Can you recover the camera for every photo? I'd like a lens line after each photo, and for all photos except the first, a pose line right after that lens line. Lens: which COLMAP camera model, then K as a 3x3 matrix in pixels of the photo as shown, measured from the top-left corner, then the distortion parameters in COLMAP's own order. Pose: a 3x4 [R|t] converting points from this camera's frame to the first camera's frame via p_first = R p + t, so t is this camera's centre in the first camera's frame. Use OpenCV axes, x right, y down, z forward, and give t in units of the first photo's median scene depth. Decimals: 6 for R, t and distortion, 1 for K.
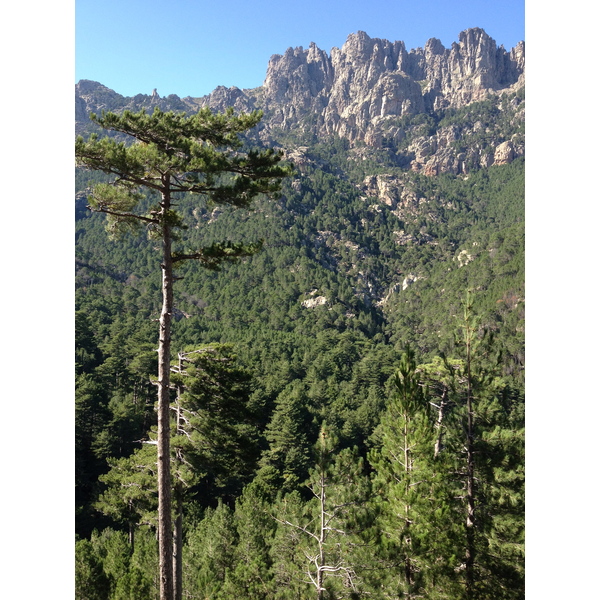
lens RADIAL K [[580.6, 0, 305.7], [0, 580.6, 292.6], [0, 0, 1]] dist [0.054638, 0.000000]
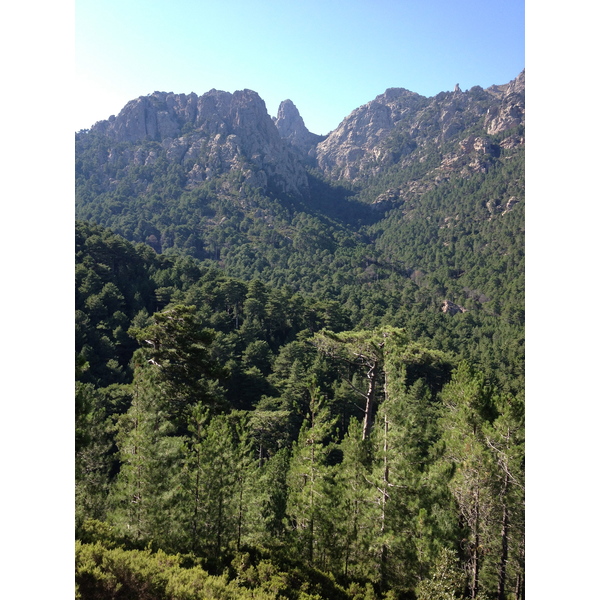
lens RADIAL K [[580.6, 0, 299.6], [0, 580.6, 293.2], [0, 0, 1]] dist [0.054638, 0.000000]
pose [[0.860611, 0.002975, -0.509254, 0.161881], [-0.000179, 0.999985, 0.005540, 0.015534], [0.509262, -0.004676, 0.860599, 0.046856]]
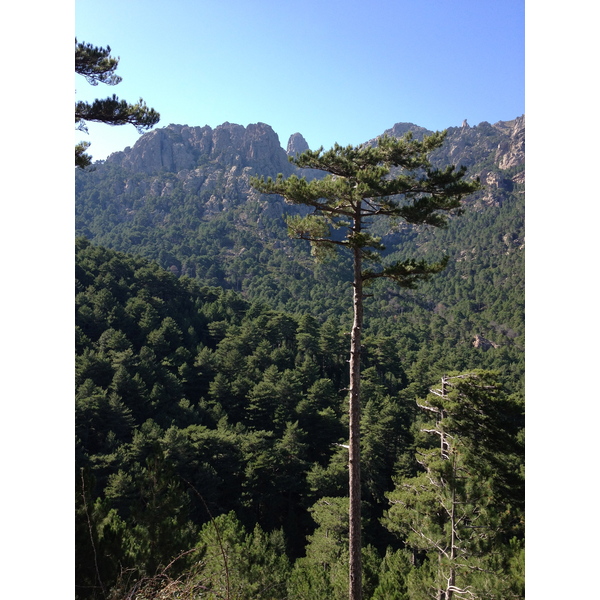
lens RADIAL K [[580.6, 0, 298.0], [0, 580.6, 289.2], [0, 0, 1]] dist [0.054638, 0.000000]
pose [[0.861025, -0.017706, -0.508254, 0.021631], [-0.010411, 0.998571, -0.052424, 0.002171], [0.508456, 0.050430, 0.859610, 0.000787]]
